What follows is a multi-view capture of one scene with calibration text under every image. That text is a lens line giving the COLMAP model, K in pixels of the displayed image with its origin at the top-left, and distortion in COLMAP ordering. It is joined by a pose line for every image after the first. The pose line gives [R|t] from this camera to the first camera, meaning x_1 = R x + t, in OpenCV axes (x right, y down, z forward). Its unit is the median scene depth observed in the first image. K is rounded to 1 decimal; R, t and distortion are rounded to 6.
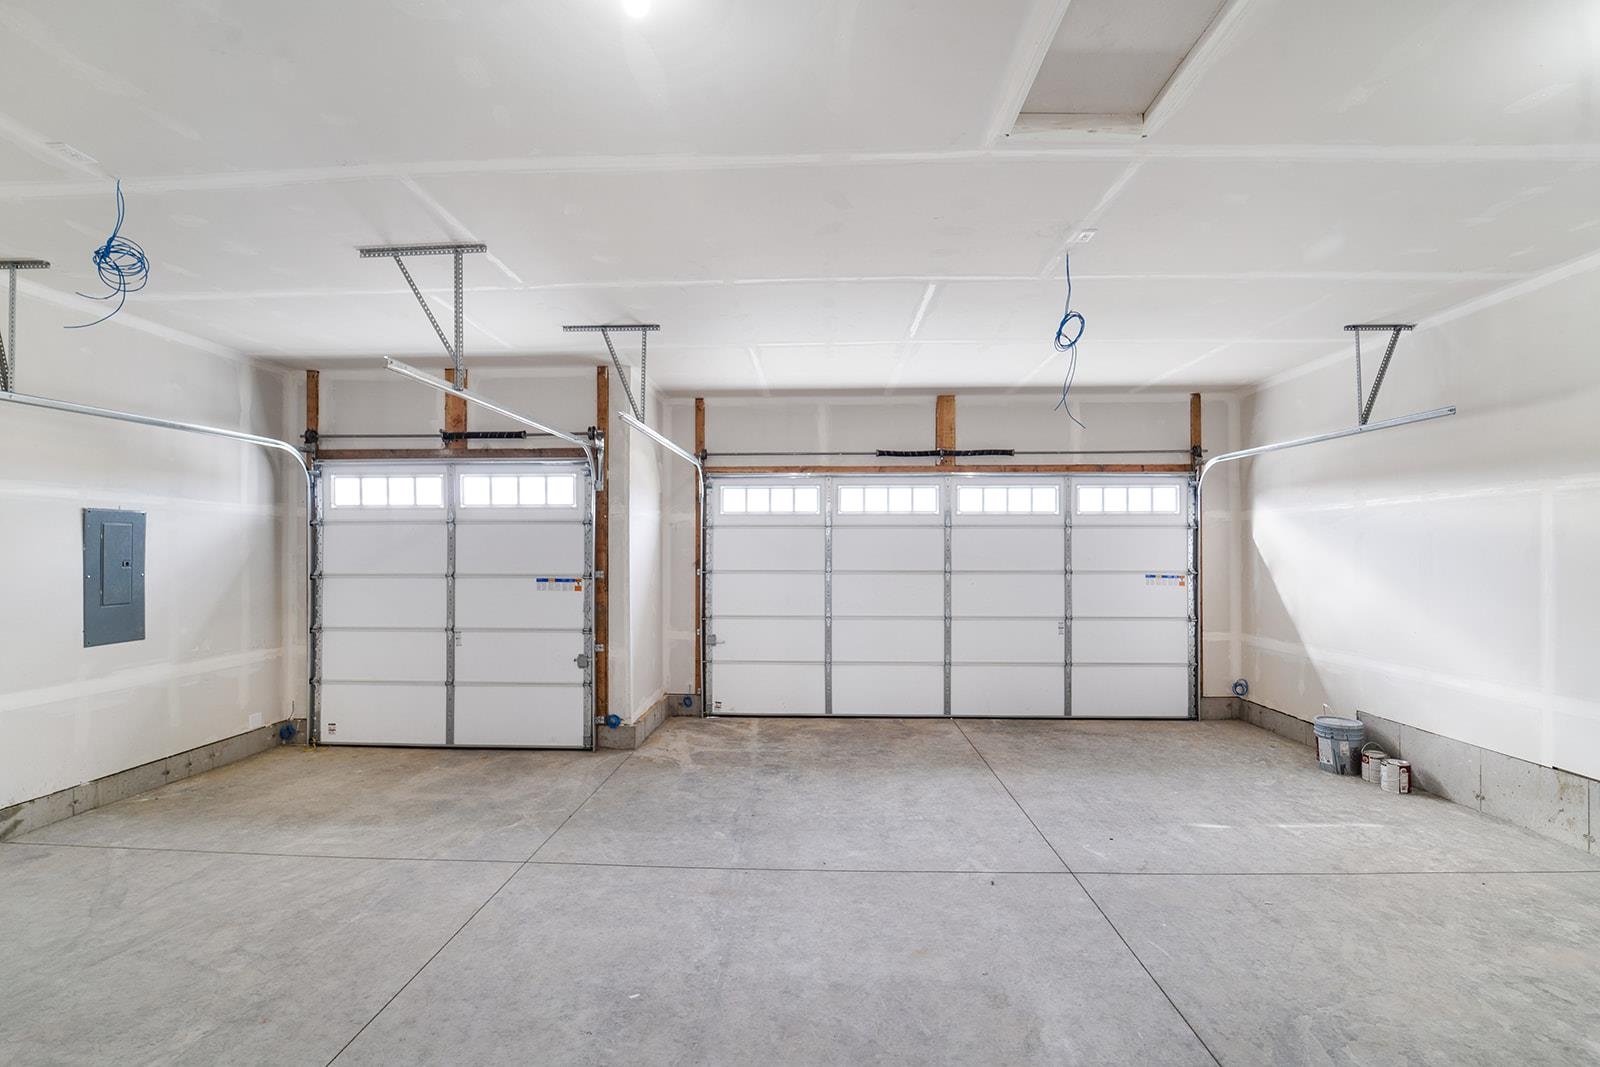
lens RADIAL K [[658.1, 0, 797.4], [0, 658.1, 540.1], [0, 0, 1]] dist [-0.009335, -0.000227]
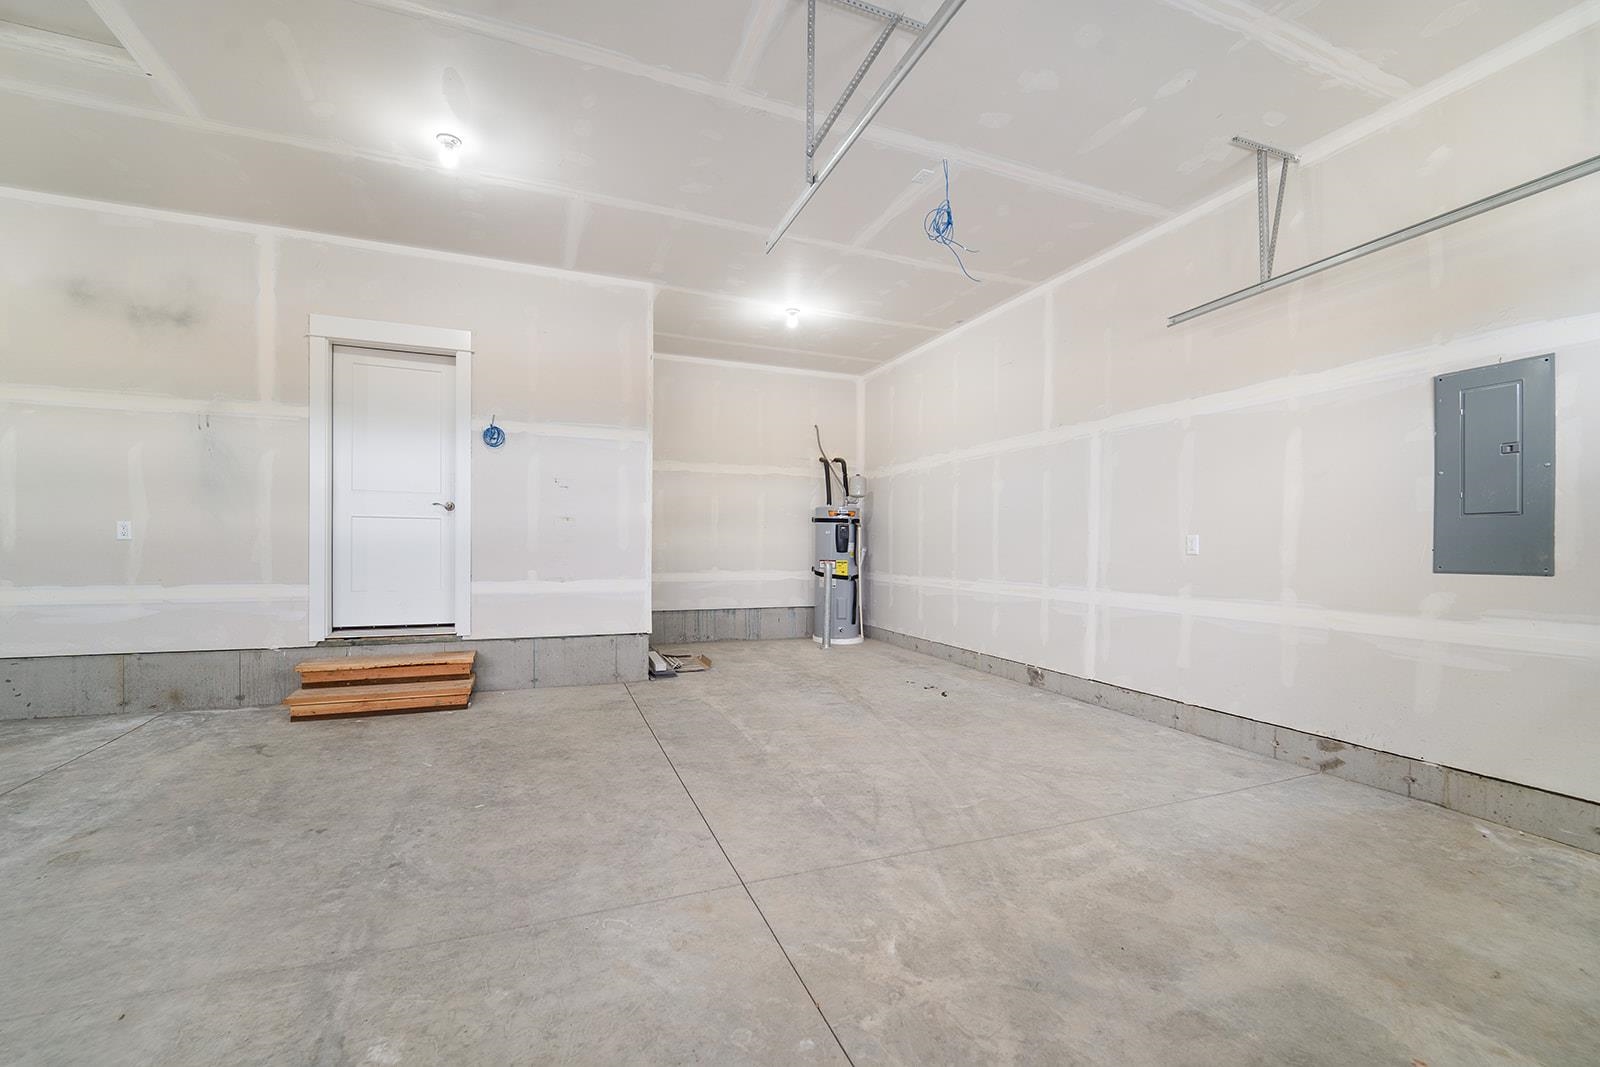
lens RADIAL K [[658.1, 0, 798.8], [0, 658.1, 548.2], [0, 0, 1]] dist [-0.009335, -0.000227]
pose [[-0.913172, -0.005377, -0.407538, -0.177981], [-0.001077, 0.999941, -0.010779, 0.152016], [0.407572, -0.009404, -0.913125, 1.414598]]
